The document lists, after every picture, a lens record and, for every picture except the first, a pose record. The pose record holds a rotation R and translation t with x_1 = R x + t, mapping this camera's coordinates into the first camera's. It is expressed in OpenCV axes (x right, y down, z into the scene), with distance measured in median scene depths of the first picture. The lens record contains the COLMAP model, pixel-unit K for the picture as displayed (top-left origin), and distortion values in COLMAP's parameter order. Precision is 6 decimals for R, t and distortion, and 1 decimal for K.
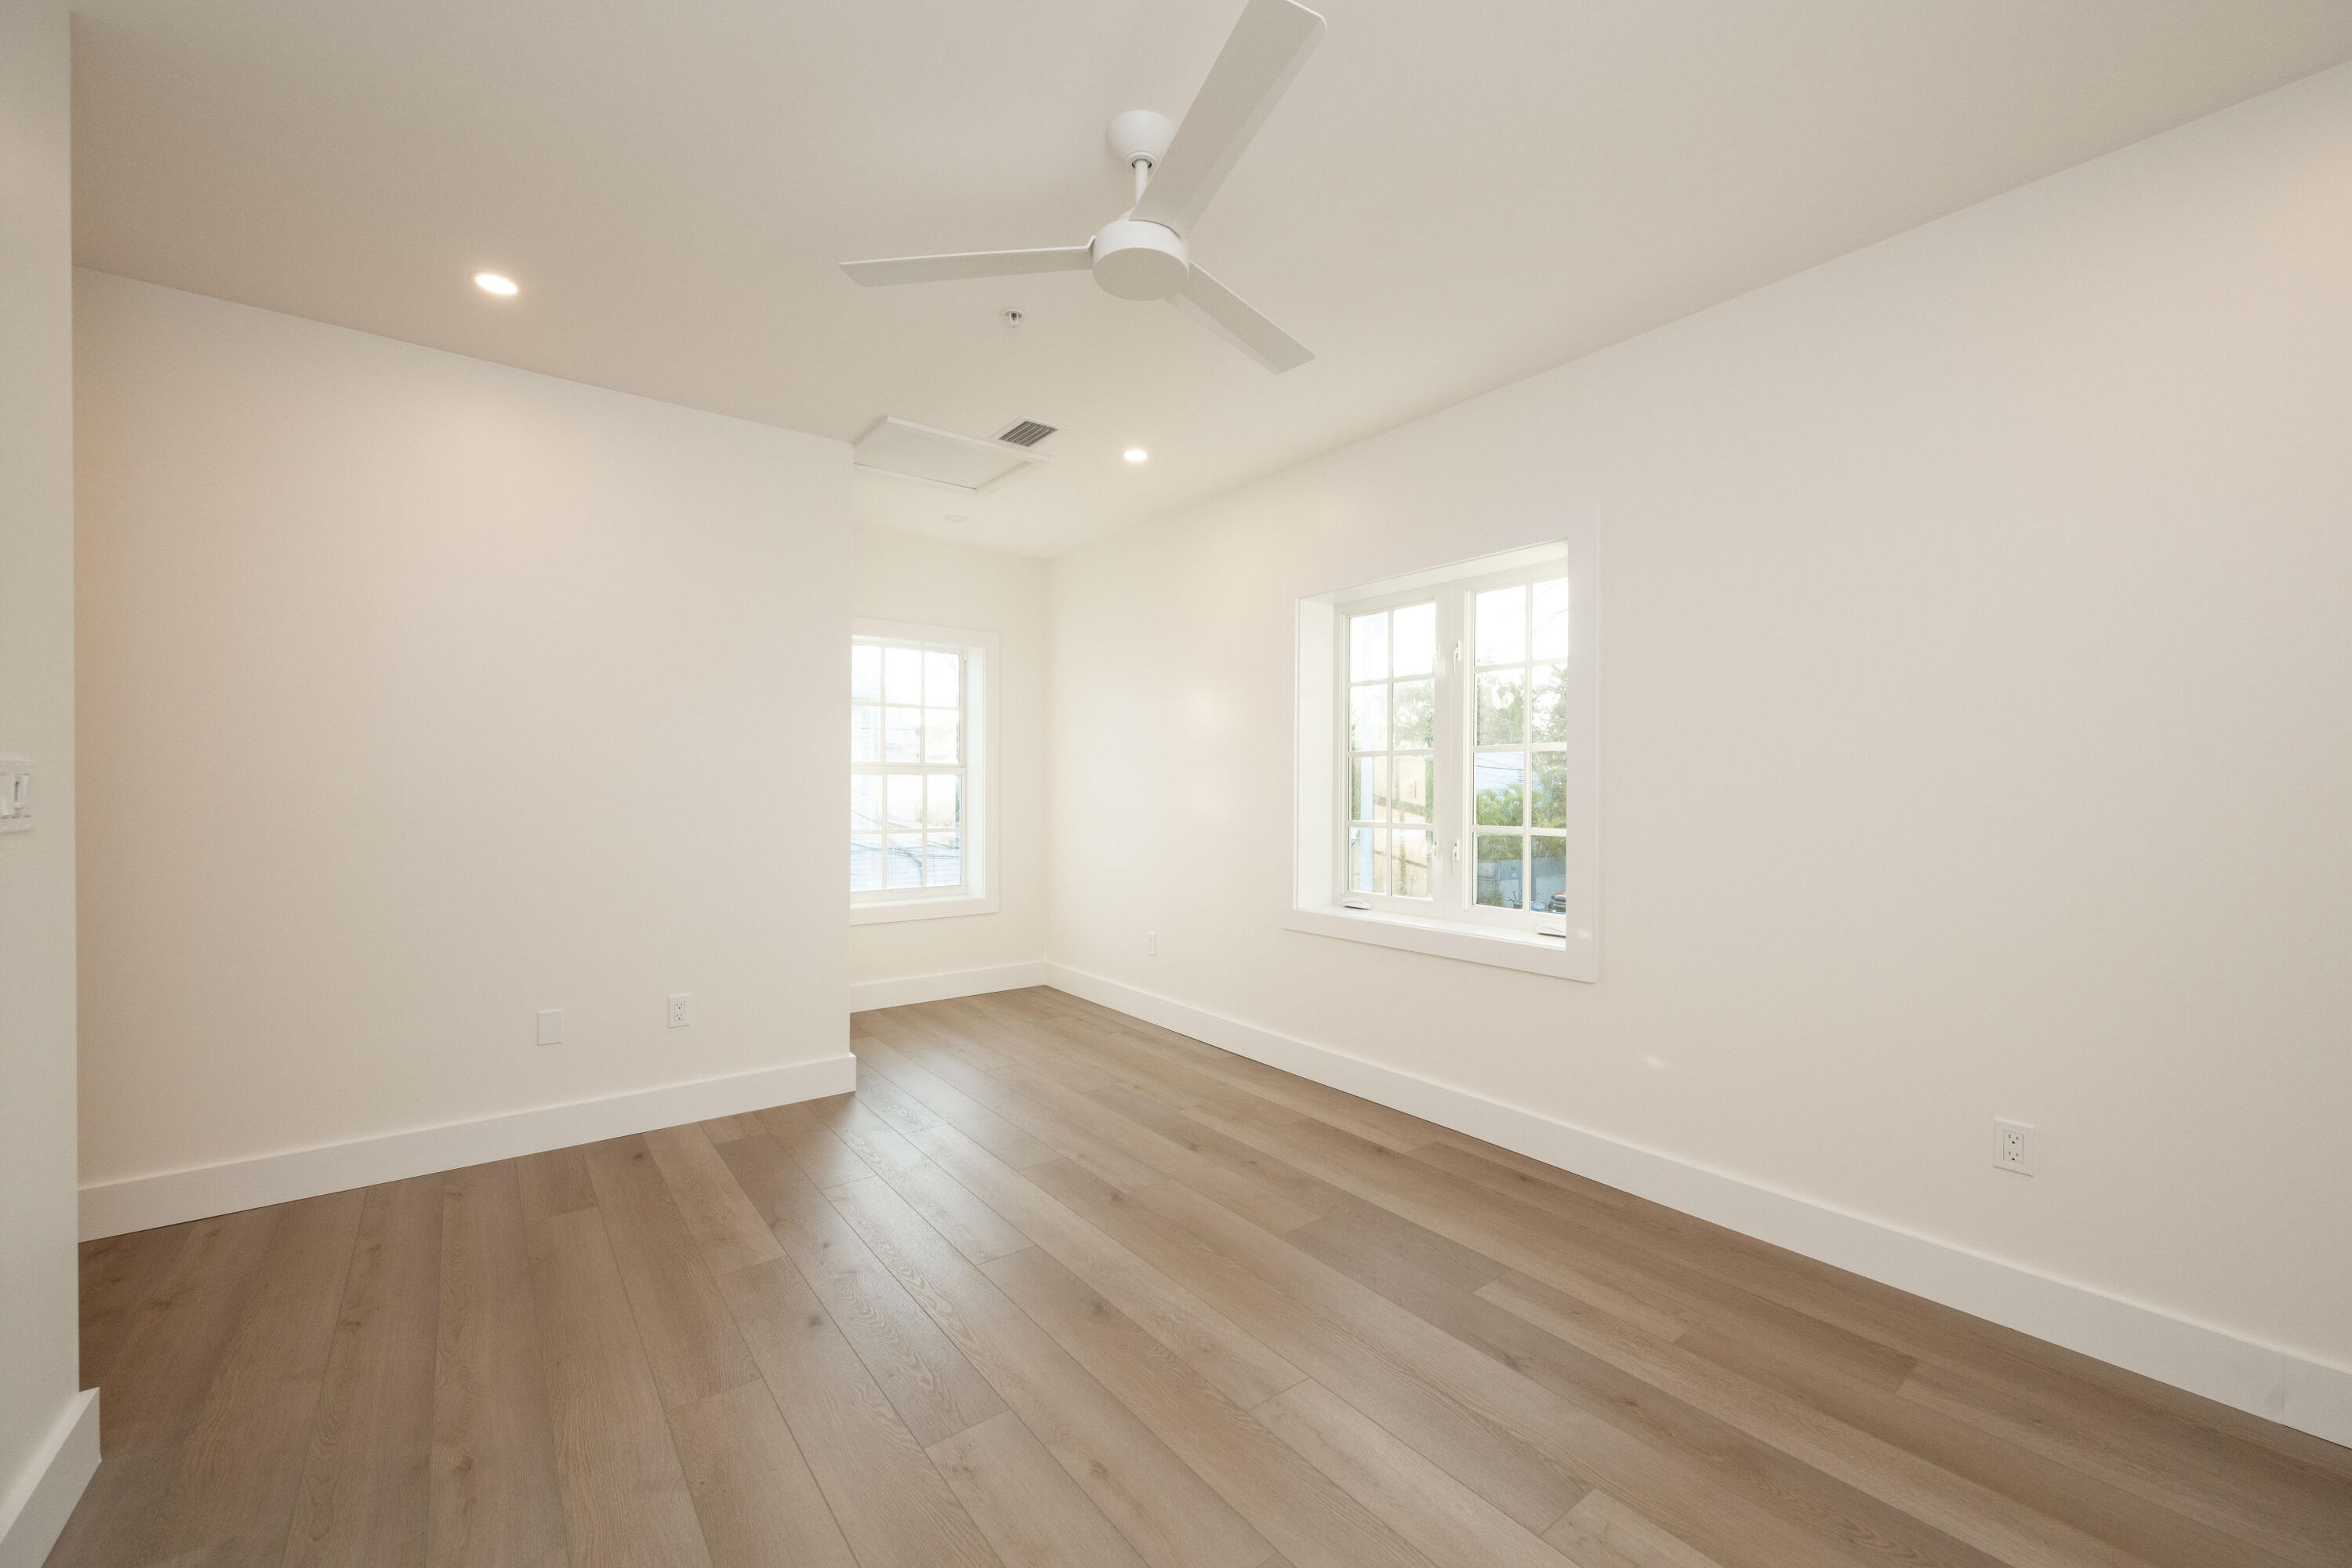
lens RADIAL K [[923.4, 0, 1177.2], [0, 923.4, 784.3], [0, 0, 1]] dist [-0.002297, 0.000776]
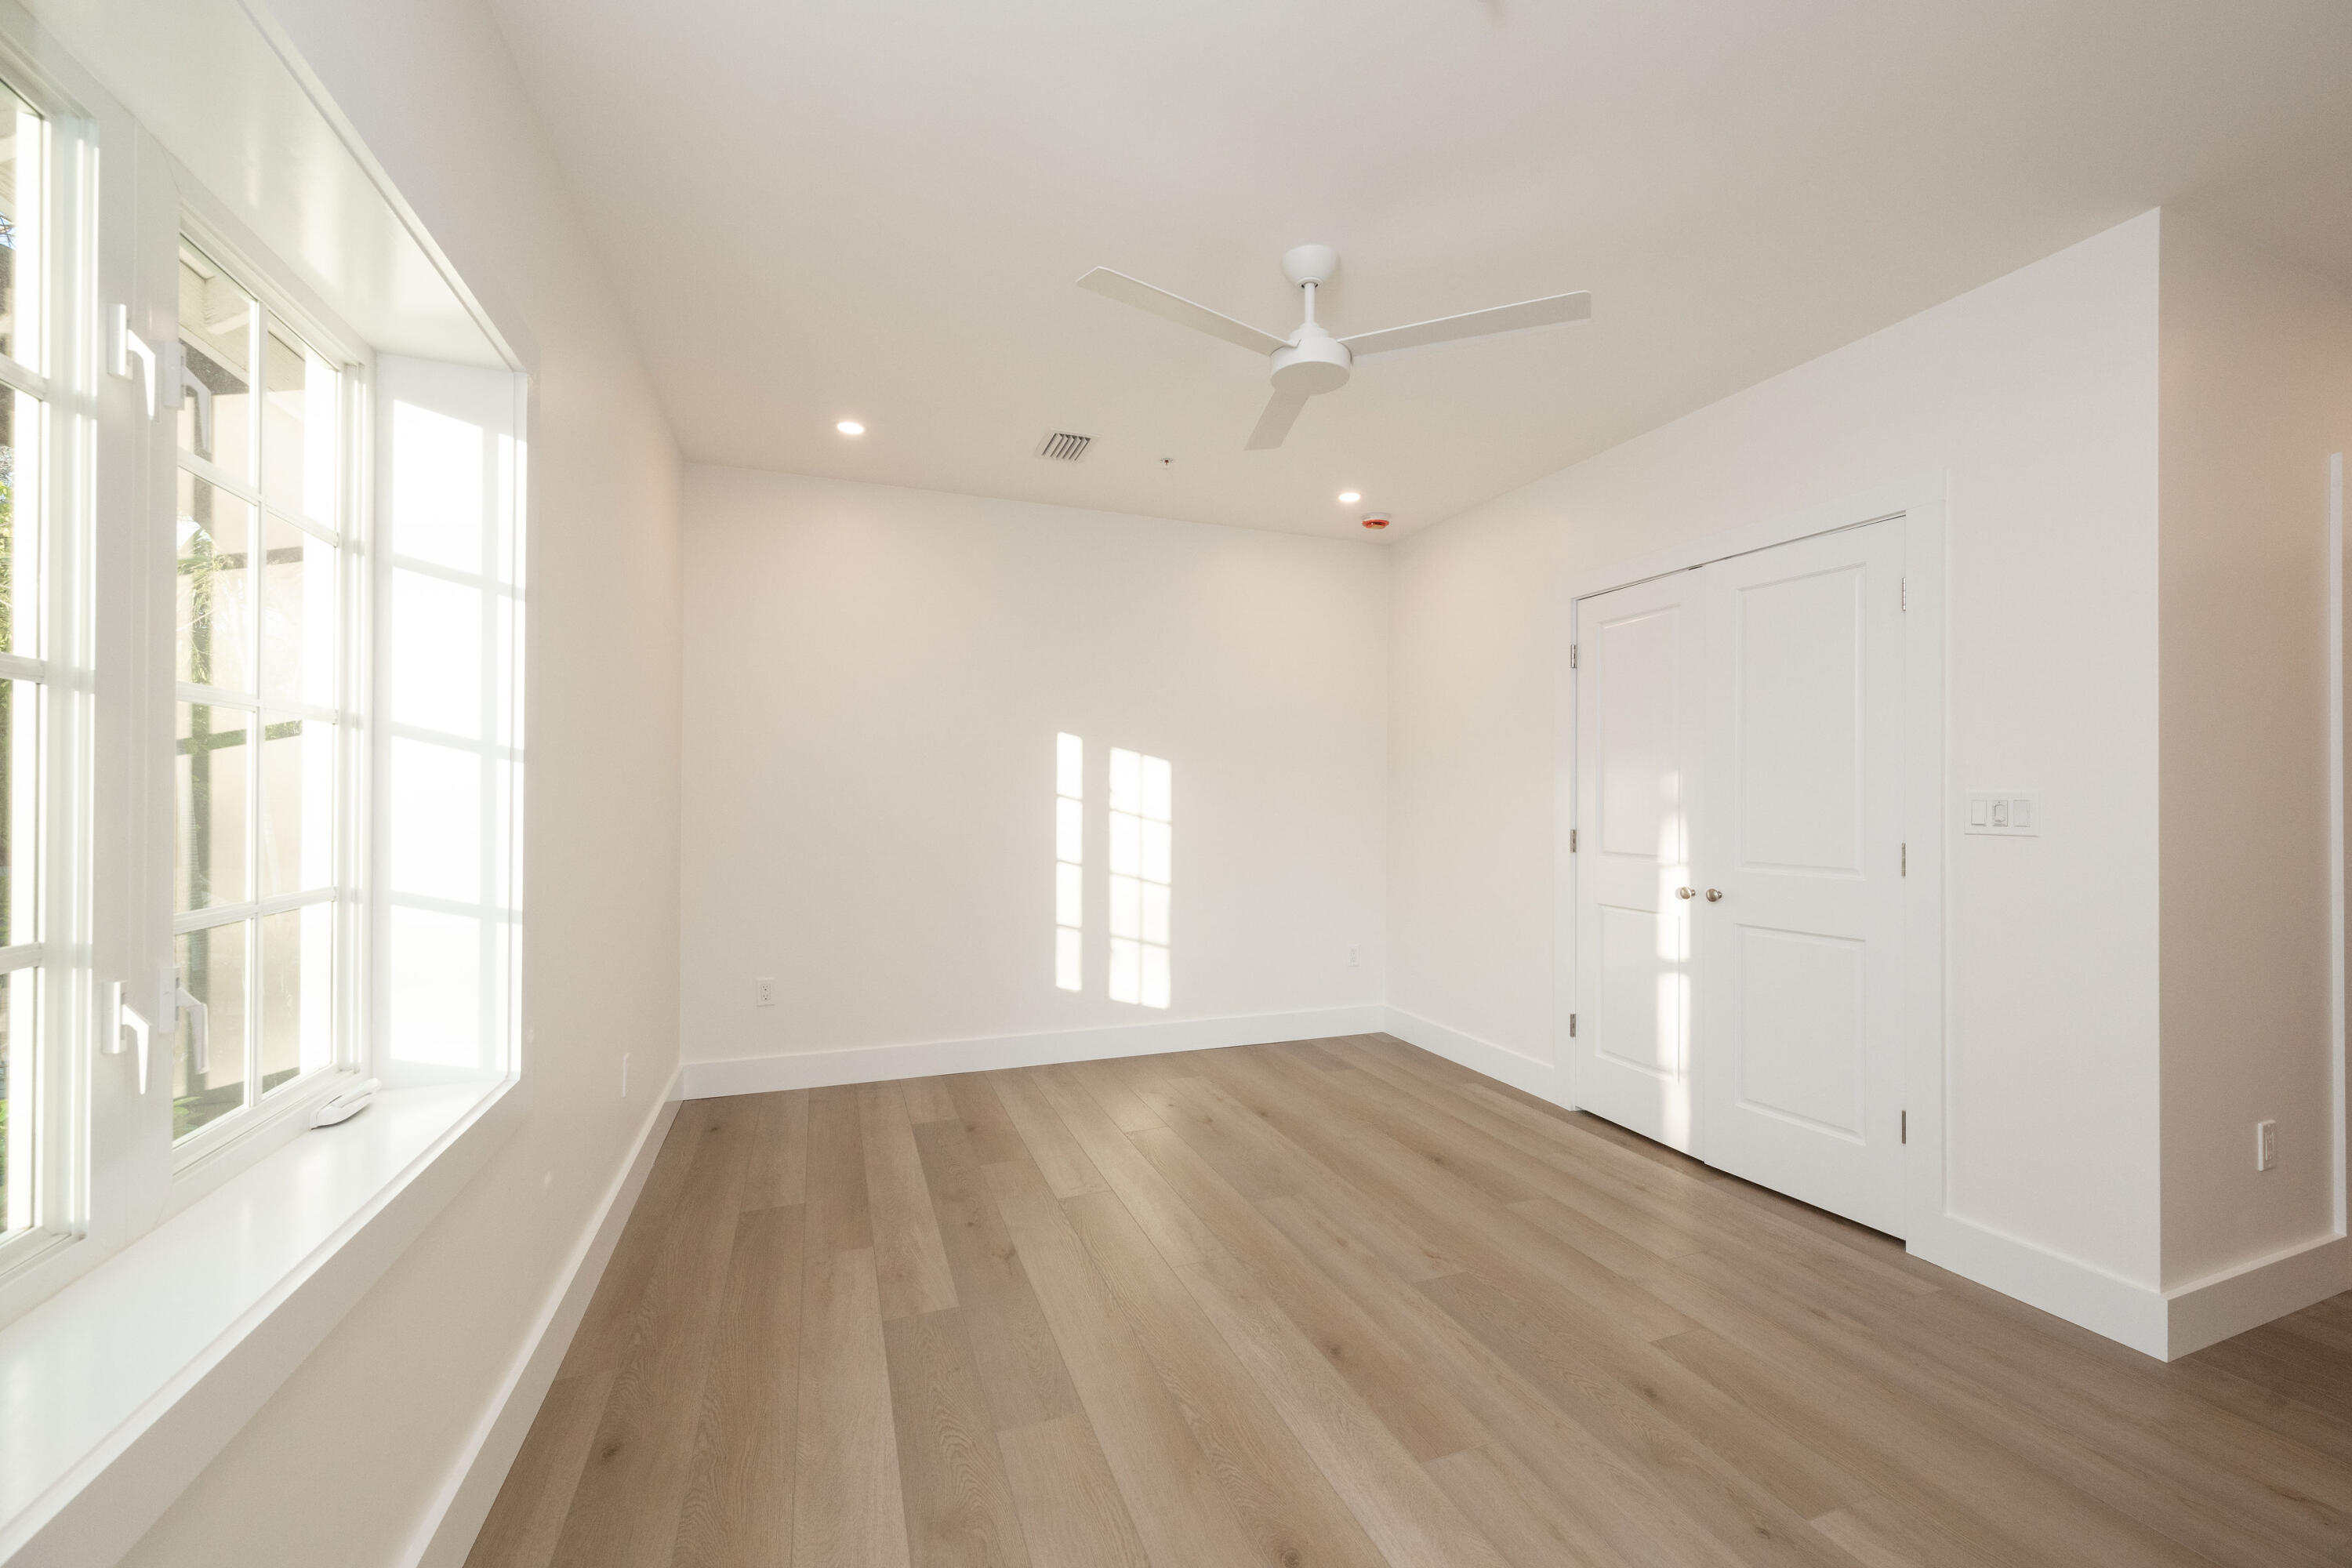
lens RADIAL K [[923.4, 0, 1180.0], [0, 923.4, 789.6], [0, 0, 1]] dist [-0.002297, 0.000776]
pose [[-0.958892, -0.003464, 0.283749, -0.210713], [-0.005456, 0.999966, -0.006230, -0.005062], [-0.283718, -0.007522, -0.958878, 2.073178]]
